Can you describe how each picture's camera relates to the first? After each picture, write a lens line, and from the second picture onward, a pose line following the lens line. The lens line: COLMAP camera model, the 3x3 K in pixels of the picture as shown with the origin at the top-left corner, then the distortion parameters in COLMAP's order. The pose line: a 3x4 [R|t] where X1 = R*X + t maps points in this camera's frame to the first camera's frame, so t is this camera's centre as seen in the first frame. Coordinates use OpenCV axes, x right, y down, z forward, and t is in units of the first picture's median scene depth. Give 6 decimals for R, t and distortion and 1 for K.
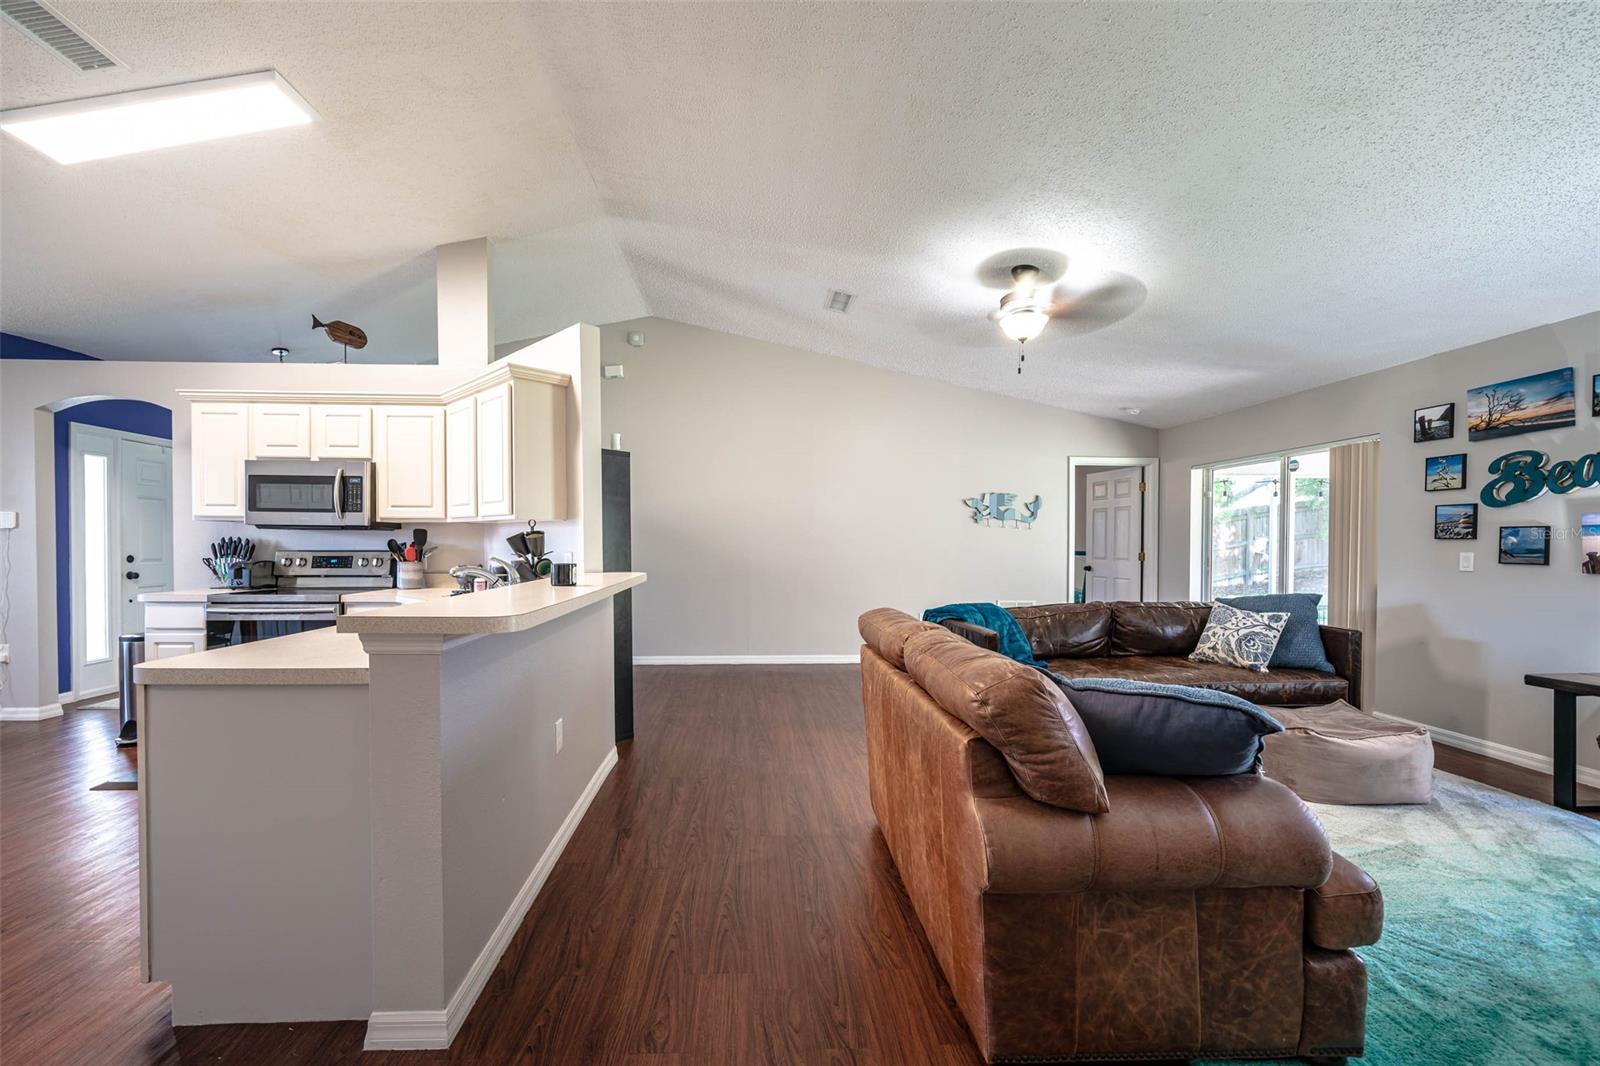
lens RADIAL K [[614.4, 0, 788.9], [0, 614.4, 549.0], [0, 0, 1]] dist [-0.009486, -0.000392]
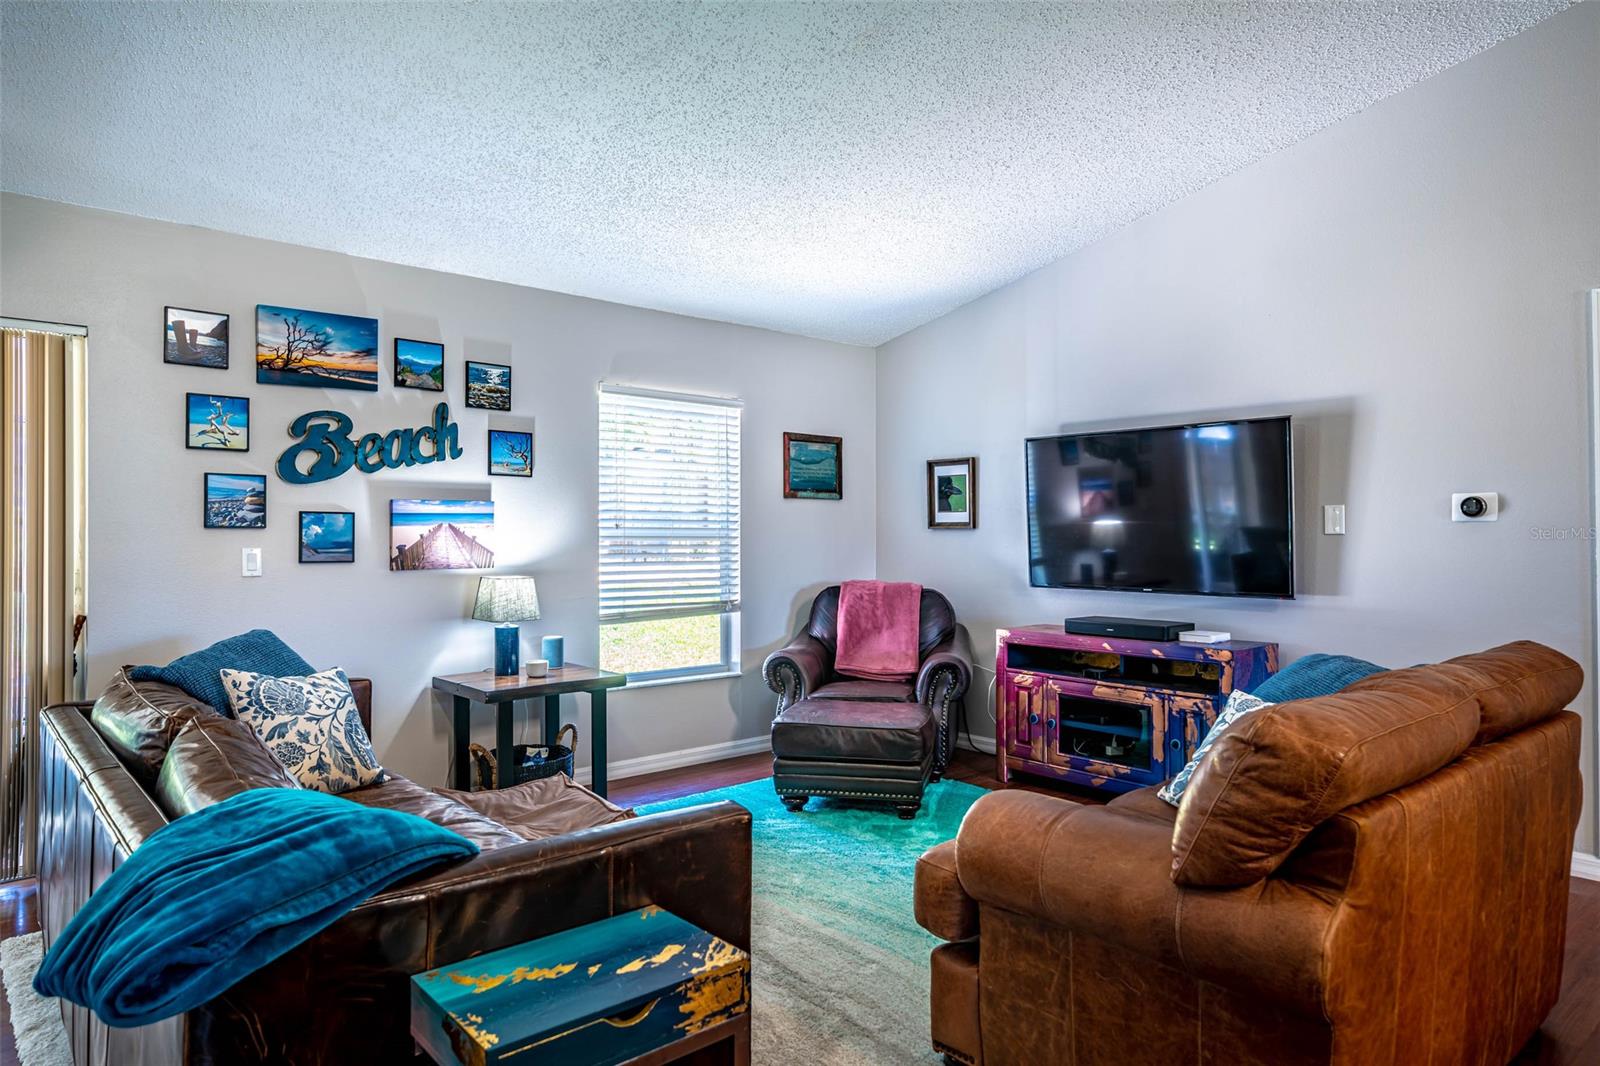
lens RADIAL K [[975.5, 0, 802.8], [0, 975.5, 533.0], [0, 0, 1]] dist [-0.024383, -0.000374]
pose [[-0.605837, 0.004884, 0.795574, -0.085604], [0.007264, 0.999973, -0.000608, -0.005679], [-0.795556, 0.005410, -0.605856, 1.133661]]
